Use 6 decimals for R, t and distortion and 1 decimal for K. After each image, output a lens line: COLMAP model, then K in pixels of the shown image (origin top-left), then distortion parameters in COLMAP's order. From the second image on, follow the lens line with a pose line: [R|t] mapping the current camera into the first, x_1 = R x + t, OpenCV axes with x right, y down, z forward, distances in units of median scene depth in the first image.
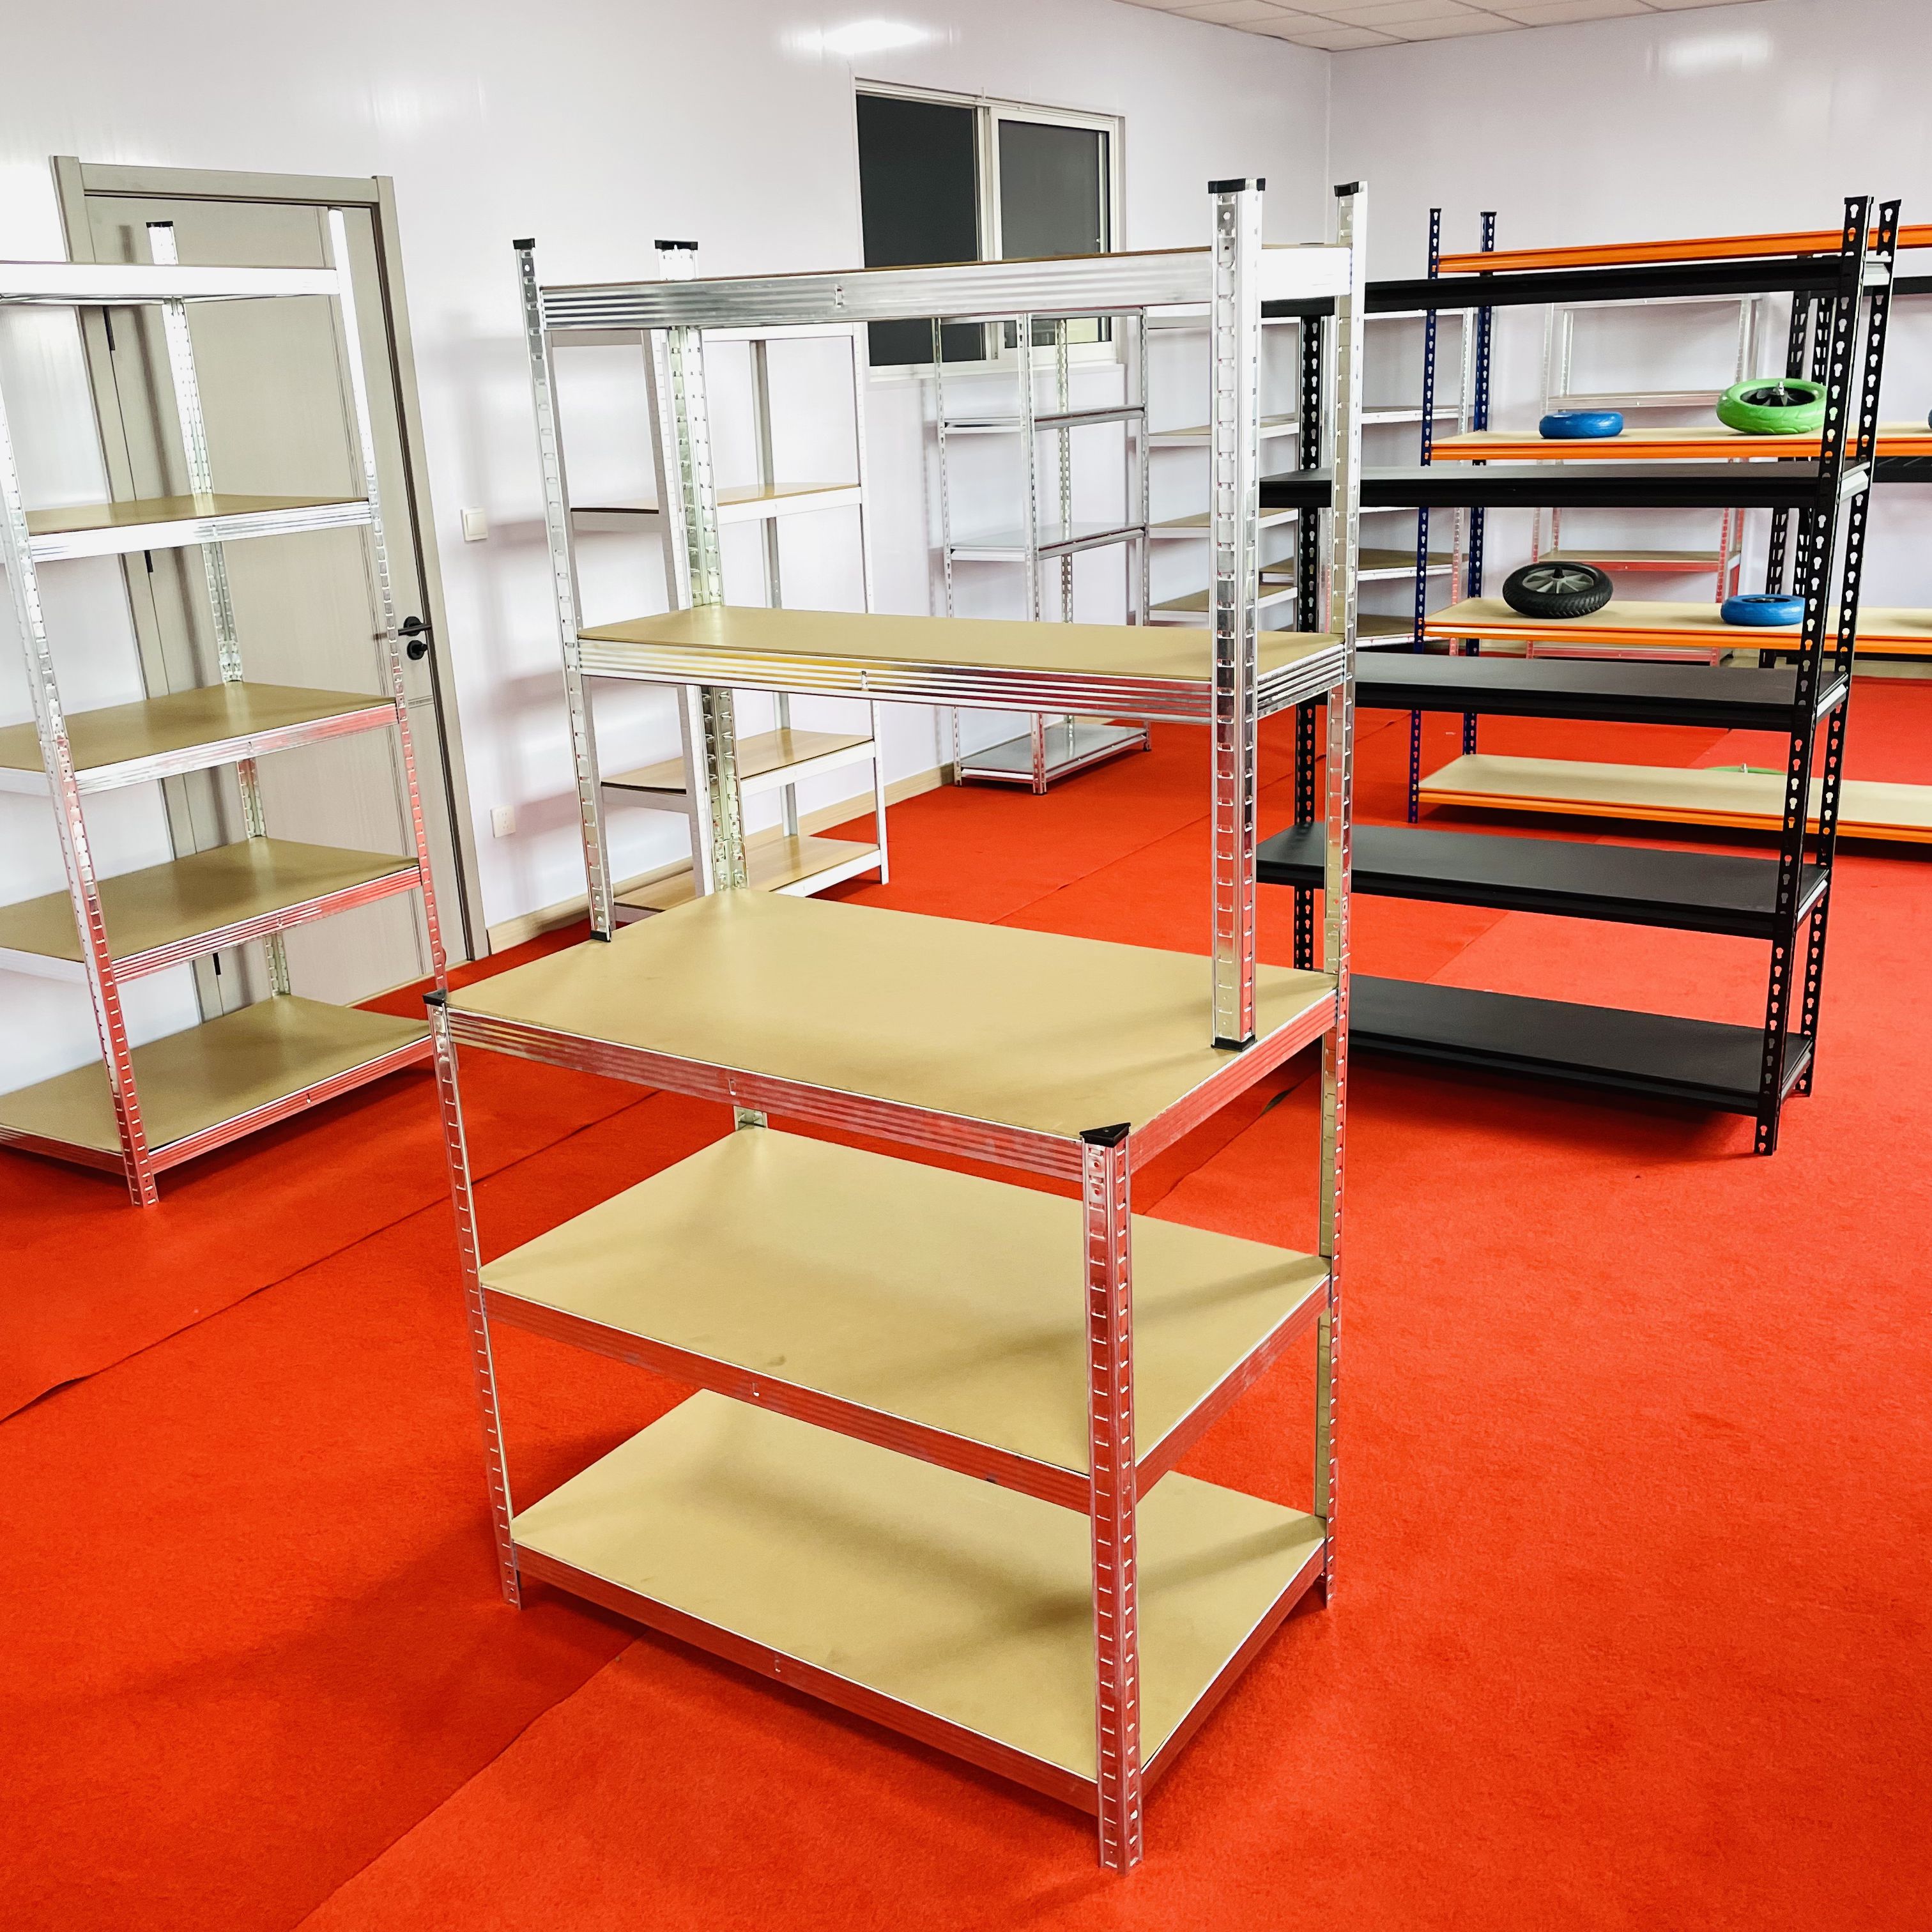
lens RADIAL K [[1942.0, 0, 966.0], [0, 1942.0, 966.0], [0, 0, 1]] dist [0.099391, -0.146177]
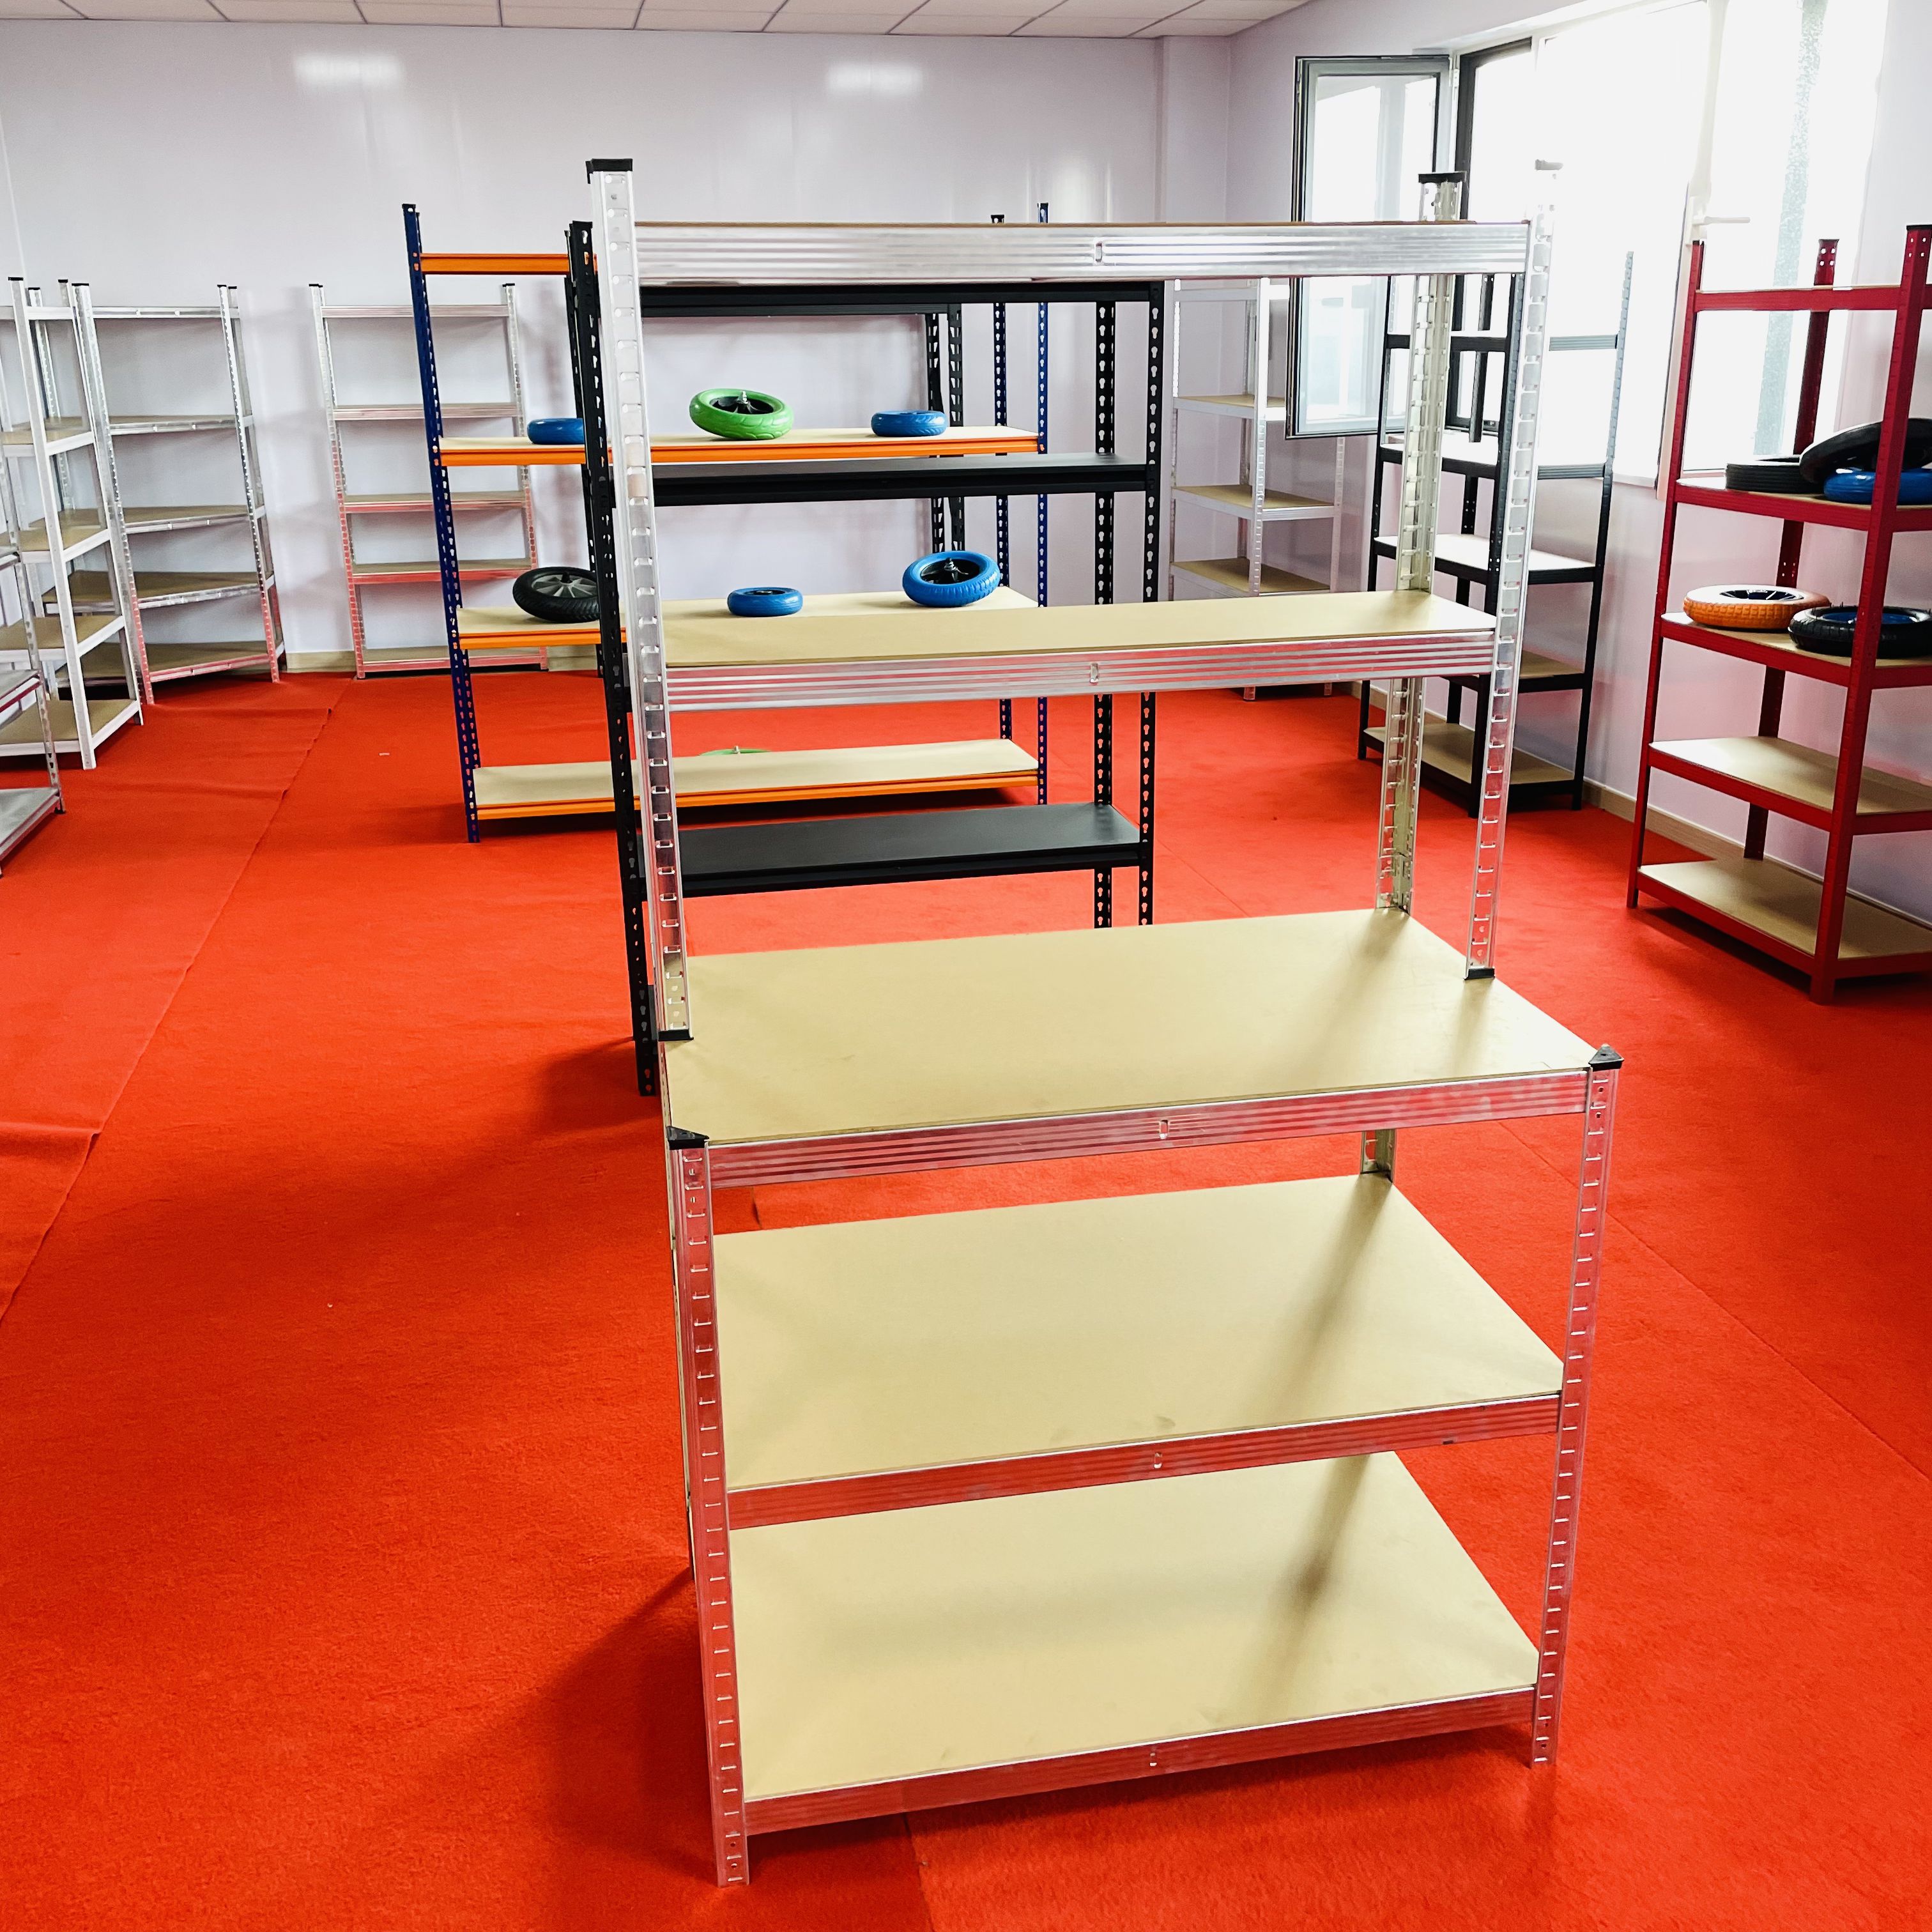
lens RADIAL K [[1939.1, 0, 968.2], [0, 1939.1, 978.2], [0, 0, 1]] dist [0.102107, -0.159739]
pose [[0.703662, -0.196739, 0.682754, -0.349634], [0.199358, 0.976971, 0.076056, -0.041810], [-0.681994, 0.082595, 0.726679, 0.178247]]
